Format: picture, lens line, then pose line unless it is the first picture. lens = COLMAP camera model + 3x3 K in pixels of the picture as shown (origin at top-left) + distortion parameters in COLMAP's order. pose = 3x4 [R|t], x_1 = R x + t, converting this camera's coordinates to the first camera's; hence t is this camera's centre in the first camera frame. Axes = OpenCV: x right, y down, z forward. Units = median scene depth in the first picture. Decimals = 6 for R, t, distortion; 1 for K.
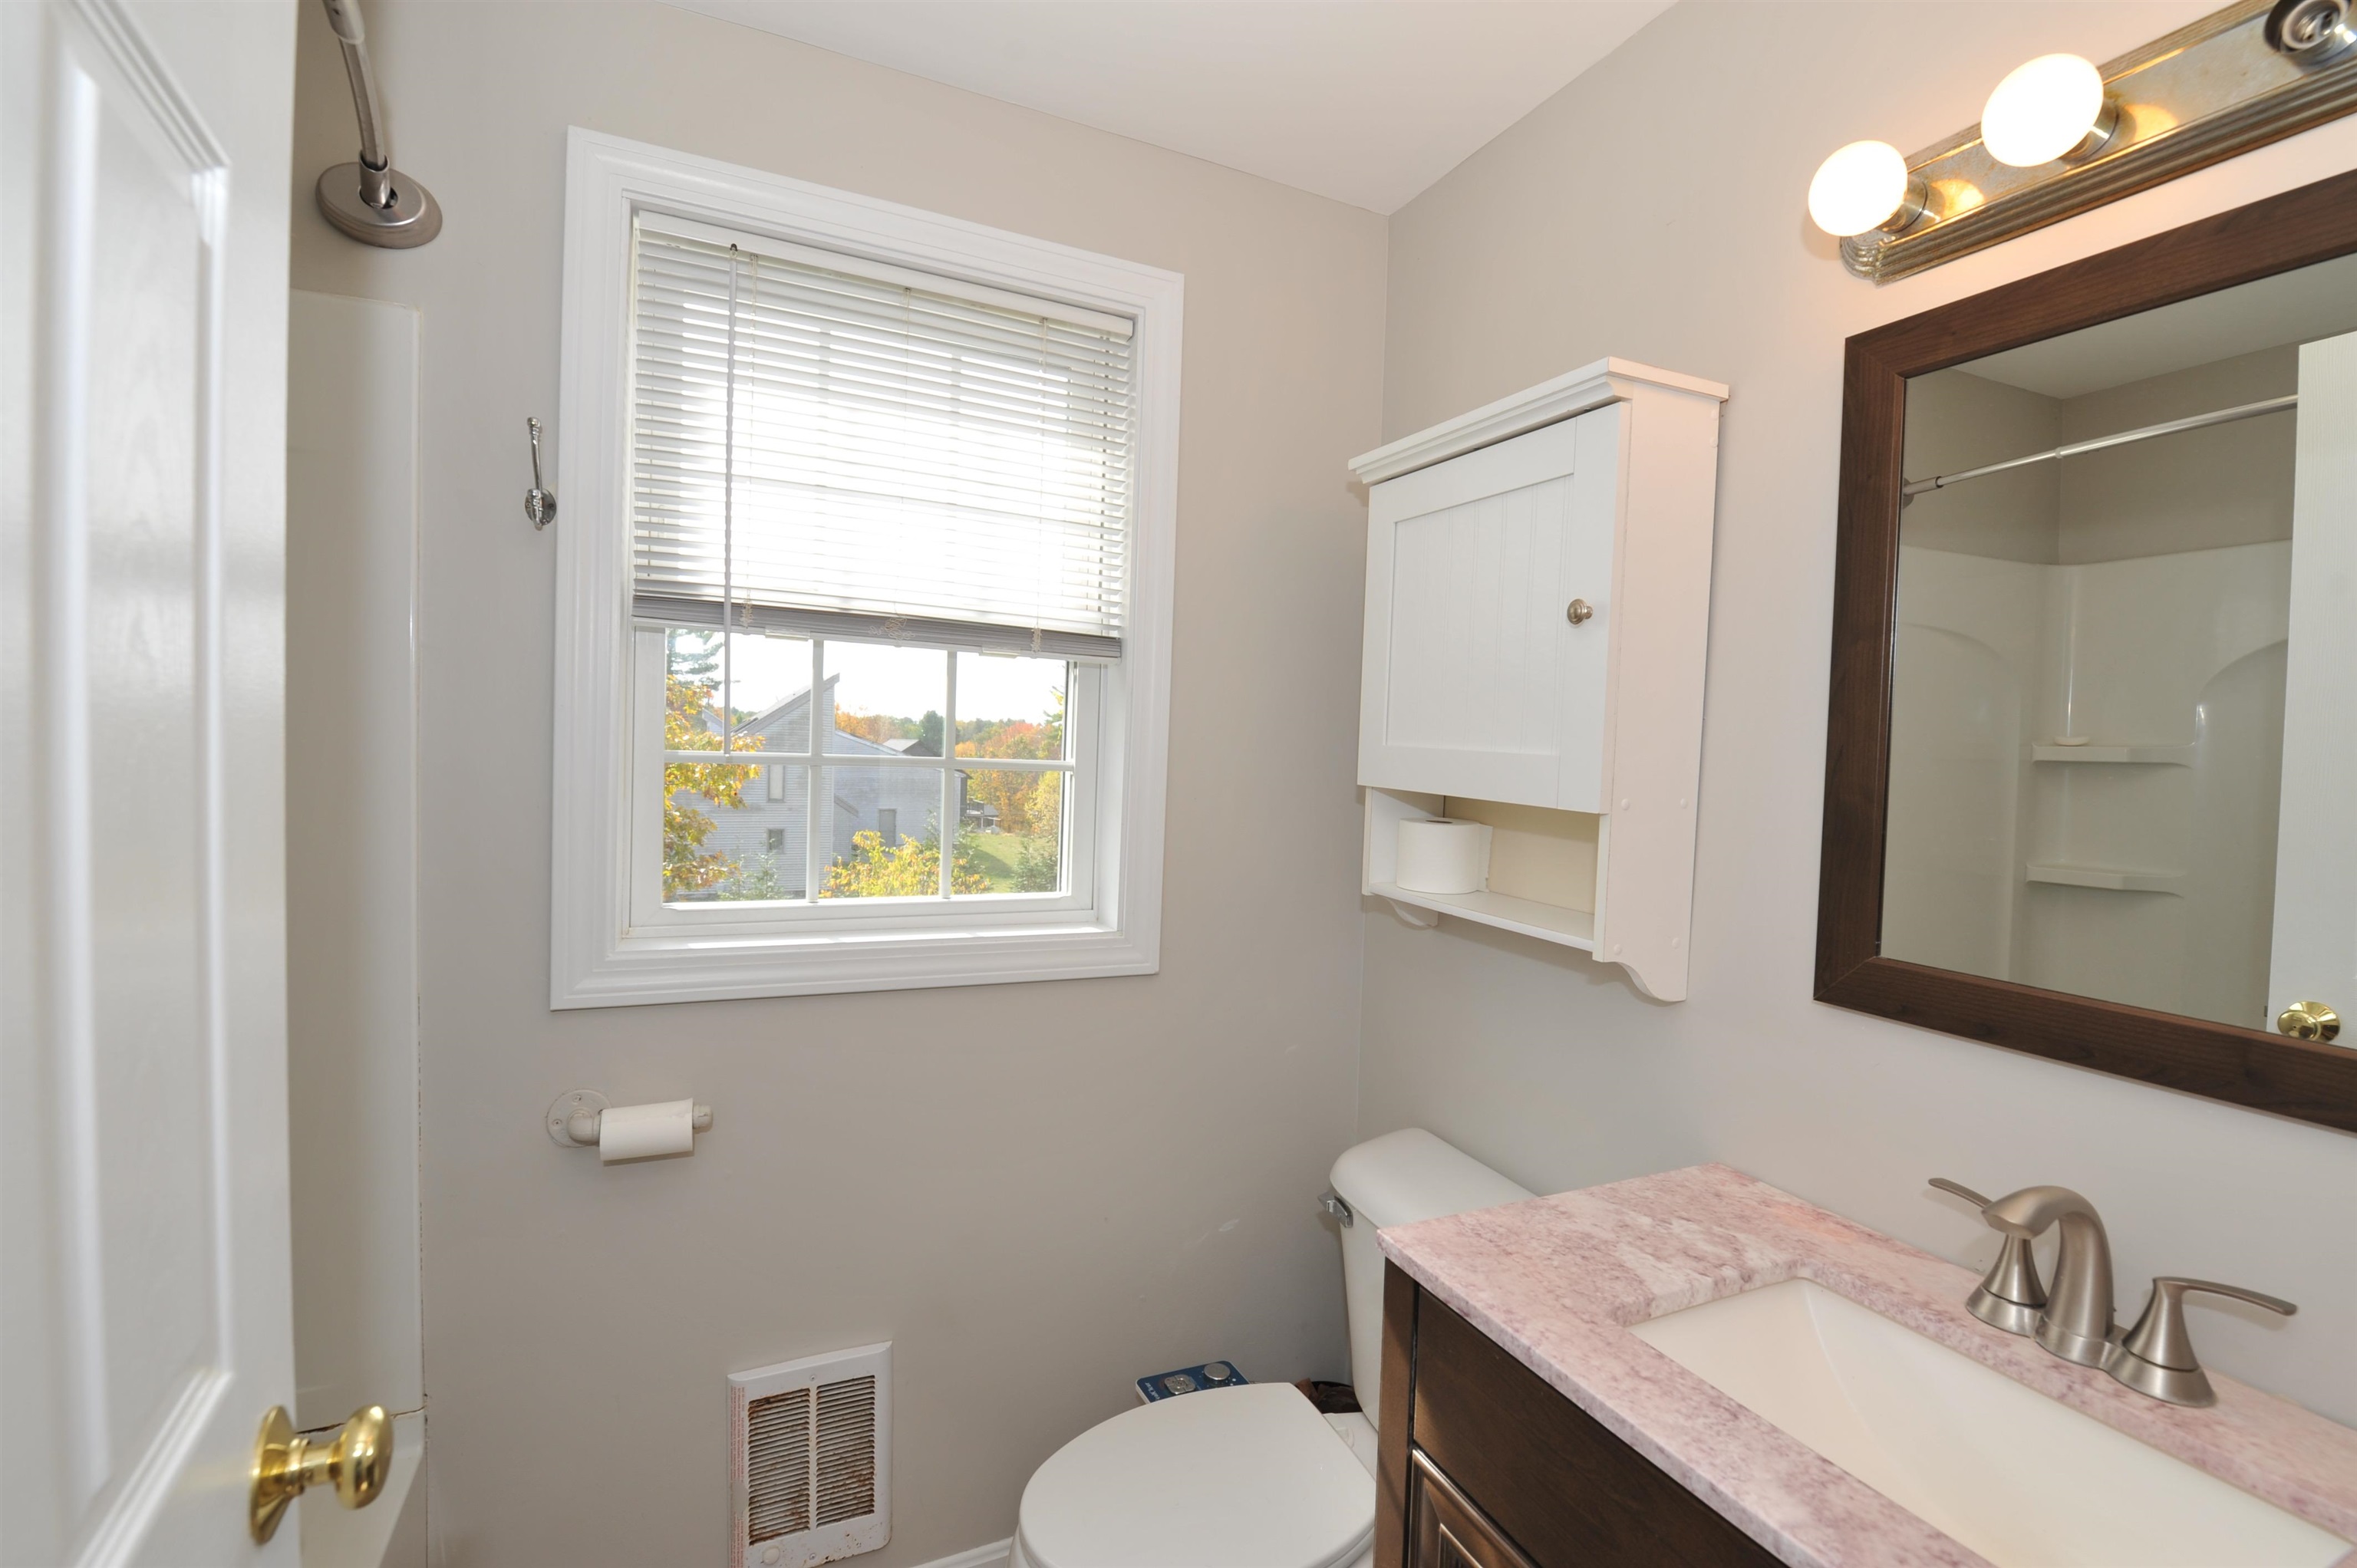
lens RADIAL K [[1043.4, 0, 1182.3], [0, 1043.4, 778.8], [0, 0, 1]] dist [-0.002008, 0.000234]
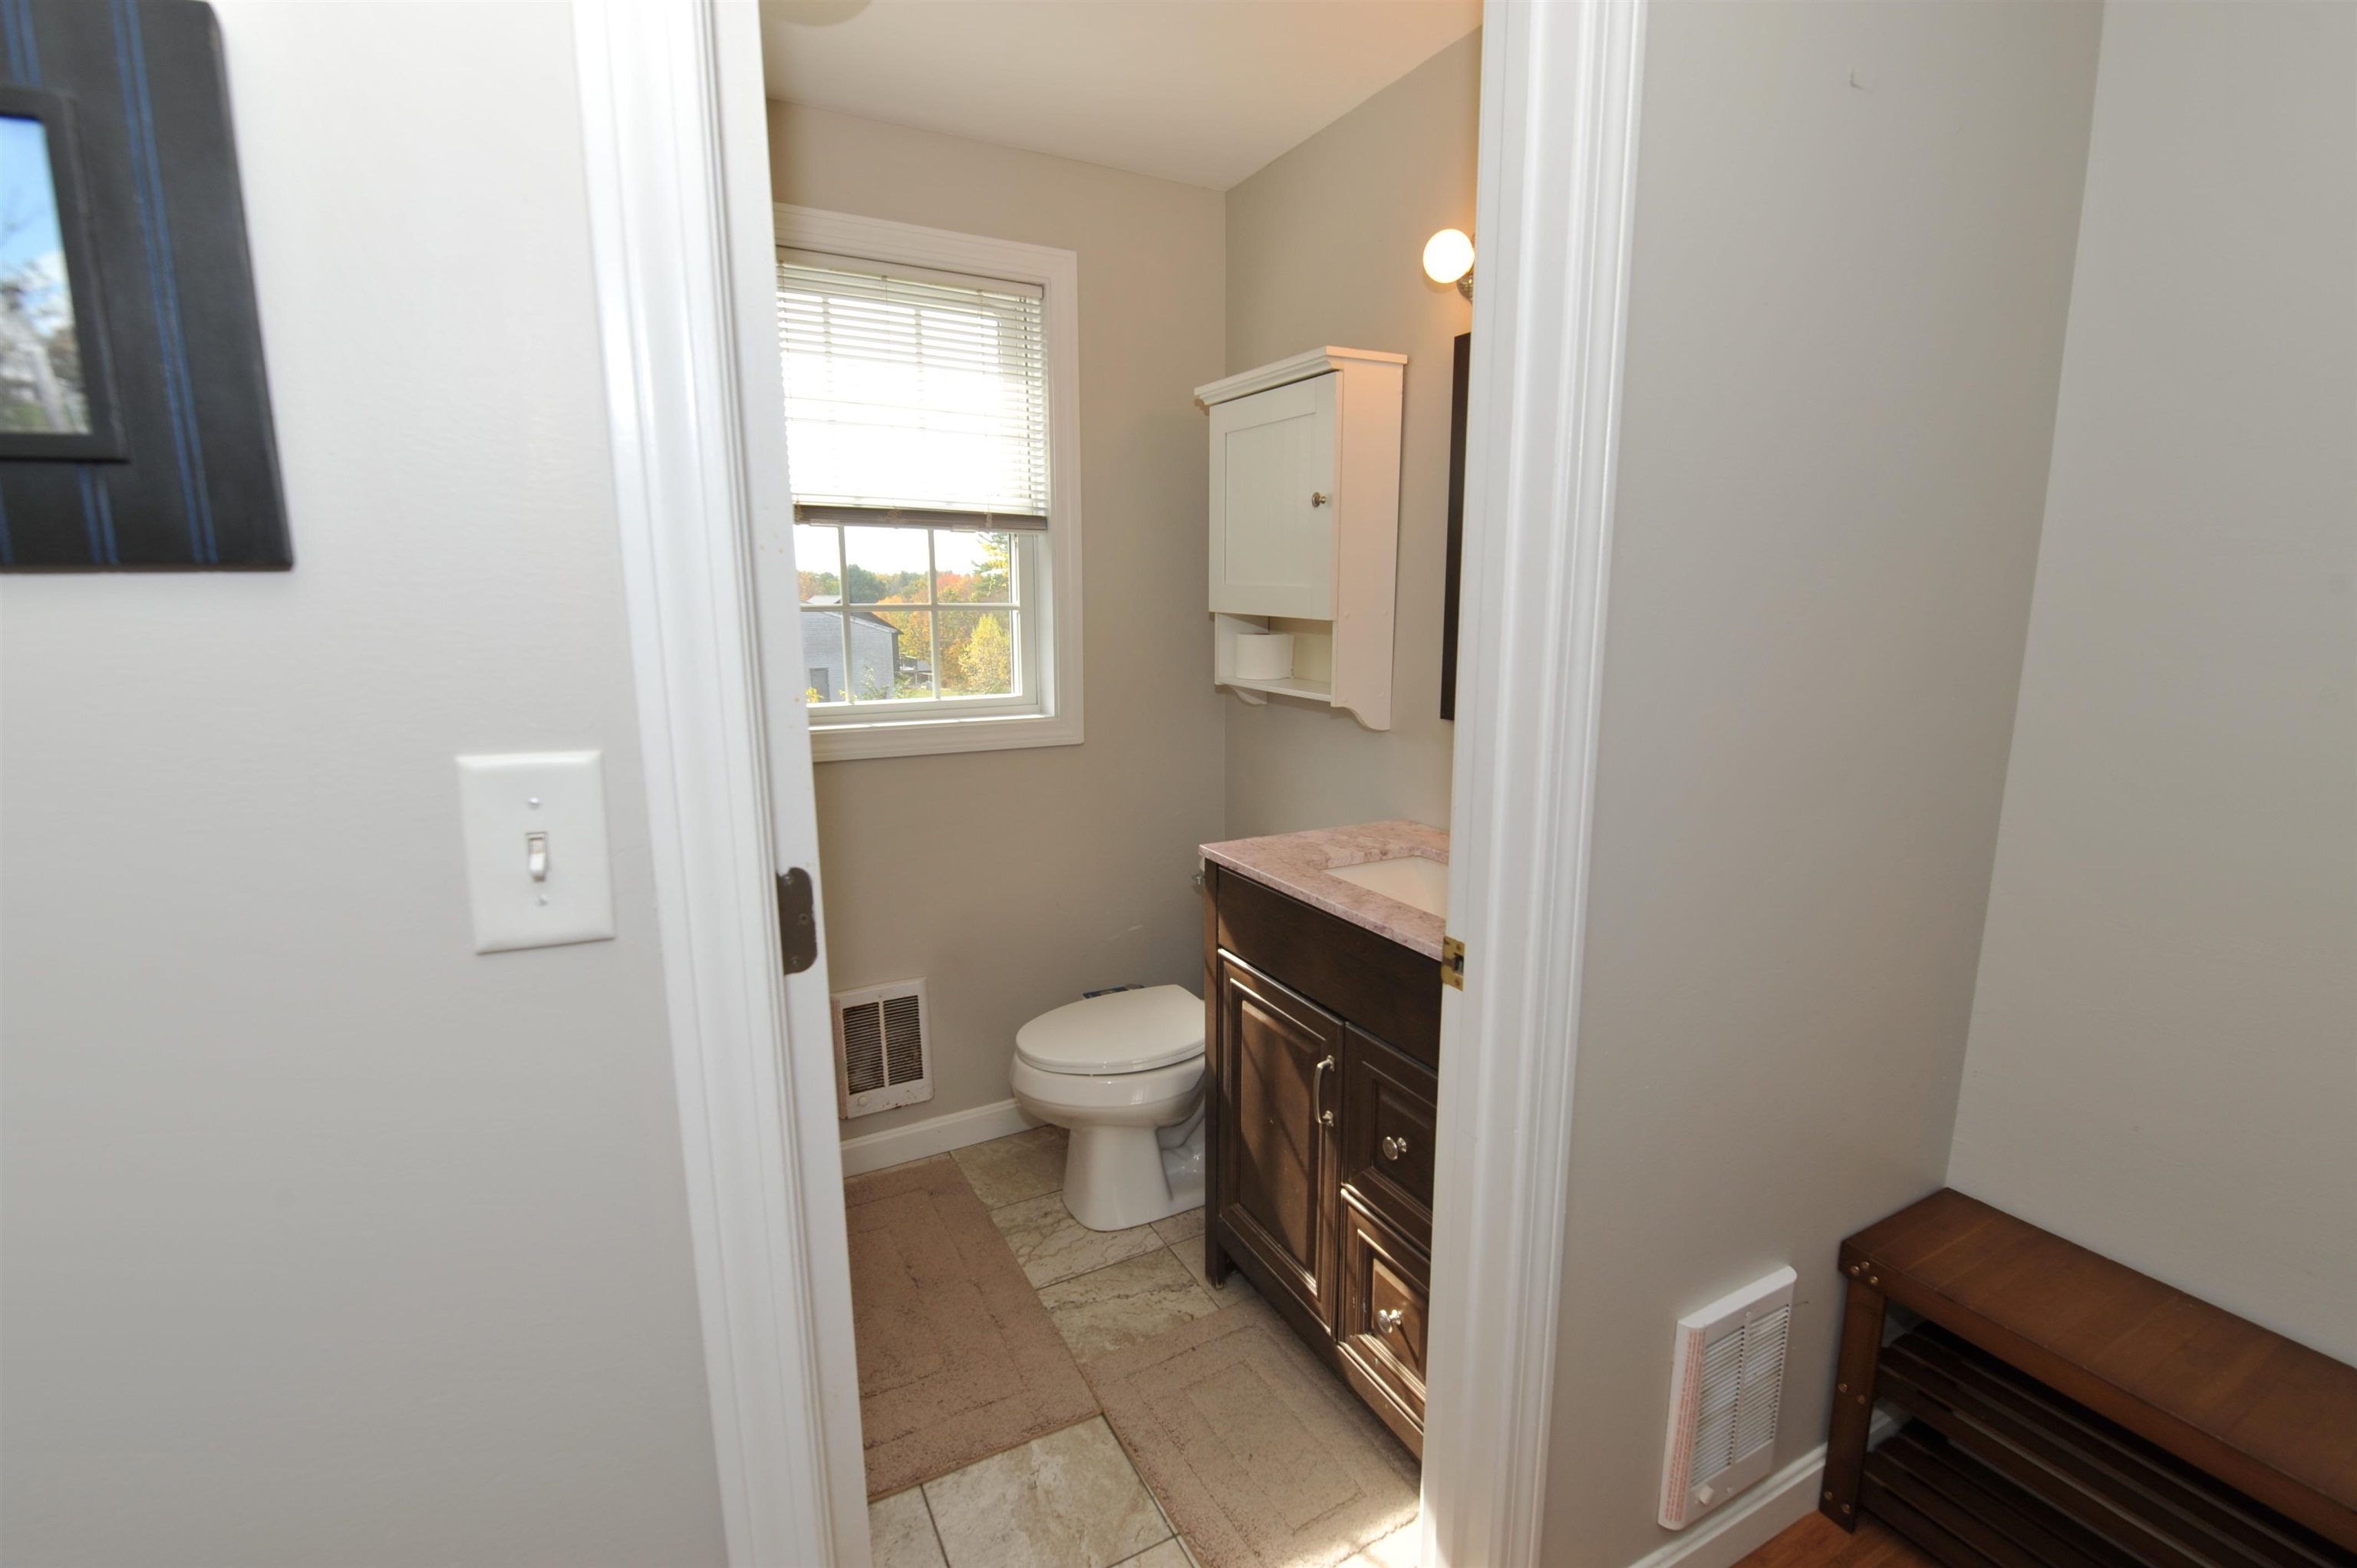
lens RADIAL K [[1043.4, 0, 1182.3], [0, 1043.4, 778.8], [0, 0, 1]] dist [-0.002008, 0.000234]
pose [[0.997406, -0.046476, 0.054969, 0.038253], [0.037945, 0.988385, 0.147157, 0.023156], [-0.061170, -0.144689, 0.987585, -0.565612]]
